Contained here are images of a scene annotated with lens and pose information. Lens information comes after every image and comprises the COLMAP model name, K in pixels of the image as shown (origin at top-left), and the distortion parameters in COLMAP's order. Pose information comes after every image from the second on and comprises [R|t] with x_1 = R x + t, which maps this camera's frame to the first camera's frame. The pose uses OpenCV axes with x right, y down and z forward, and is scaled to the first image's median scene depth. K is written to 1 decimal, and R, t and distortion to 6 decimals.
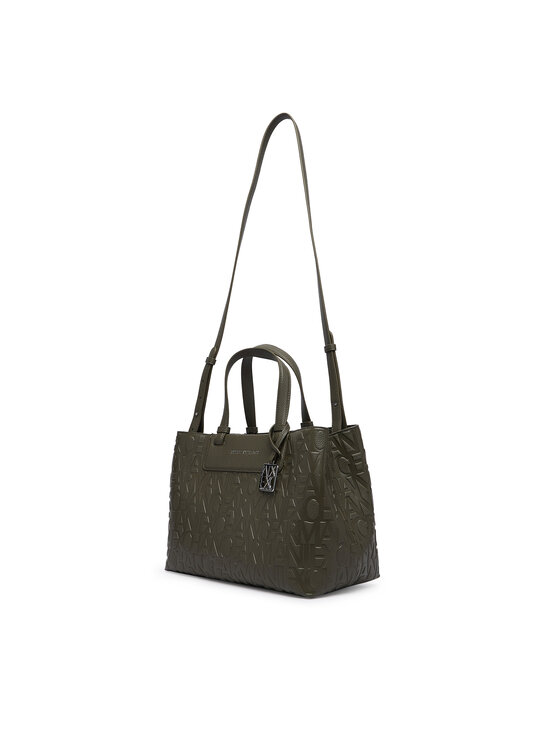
lens RADIAL K [[604.8, 0, 280.0], [0, 604.8, 373.0], [0, 0, 1]] dist [-0.002075, -0.000590]
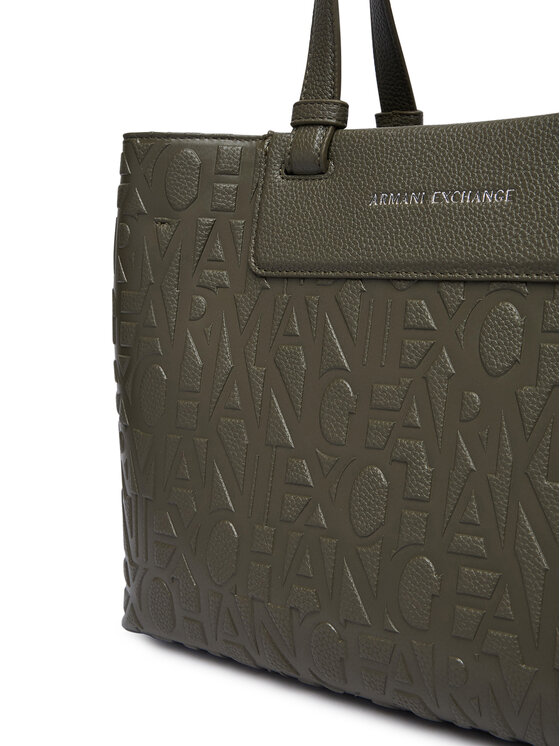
lens RADIAL K [[965.9, 0, 280.0], [0, 965.9, 373.0], [0, 0, 1]] dist [0.000771, -0.000061]
pose [[0.995034, -0.046307, 0.088111, -0.155947], [0.020407, 0.961297, 0.274758, 0.089263], [-0.097424, -0.271596, 0.957468, 0.607247]]
